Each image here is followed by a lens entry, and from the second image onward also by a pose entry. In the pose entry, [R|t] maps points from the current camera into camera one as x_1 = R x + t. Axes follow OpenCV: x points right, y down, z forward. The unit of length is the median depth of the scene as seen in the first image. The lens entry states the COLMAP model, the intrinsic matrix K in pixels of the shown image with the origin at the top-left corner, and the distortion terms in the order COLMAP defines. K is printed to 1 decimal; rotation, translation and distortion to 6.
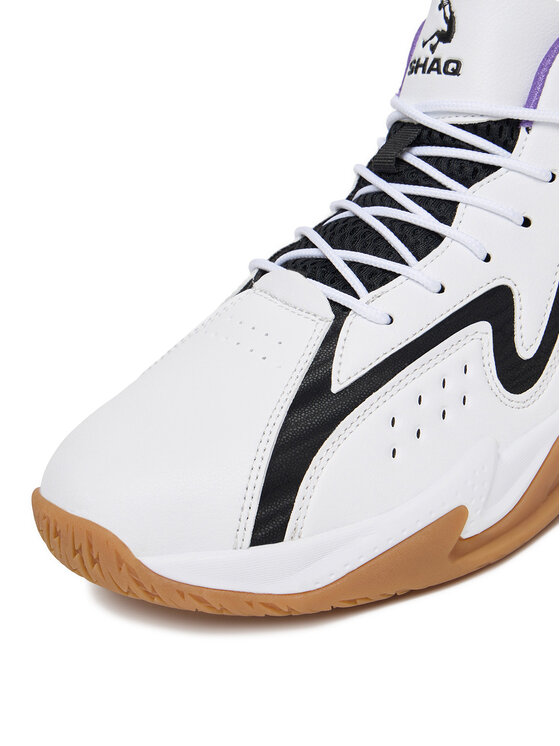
lens RADIAL K [[1573.4, 0, 283.4], [0, 1573.4, 372.9], [0, 0, 1]] dist [-0.036863, 0.000000]
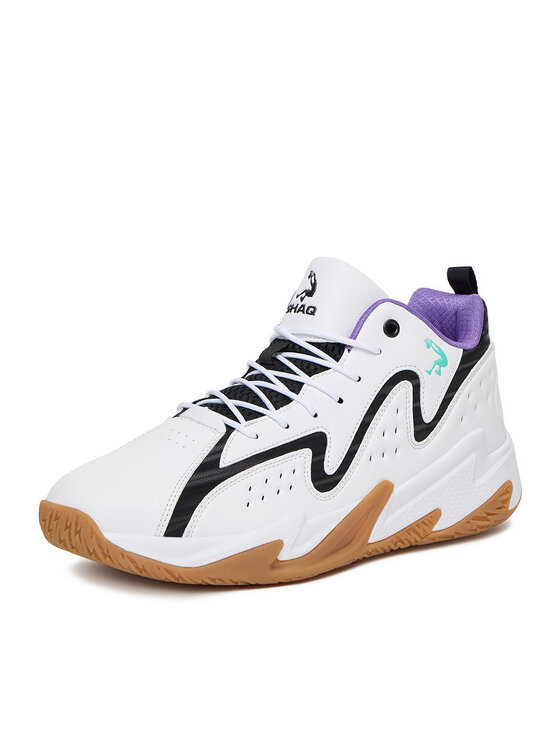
lens RADIAL K [[2197.4, 0, 280.0], [0, 2197.4, 372.9], [0, 0, 1]] dist [0.262089, 0.000000]
pose [[0.987457, 0.150047, 0.049137, -0.037725], [-0.135857, 0.966044, -0.219776, 0.424123], [-0.080445, 0.210343, 0.974312, -1.397679]]
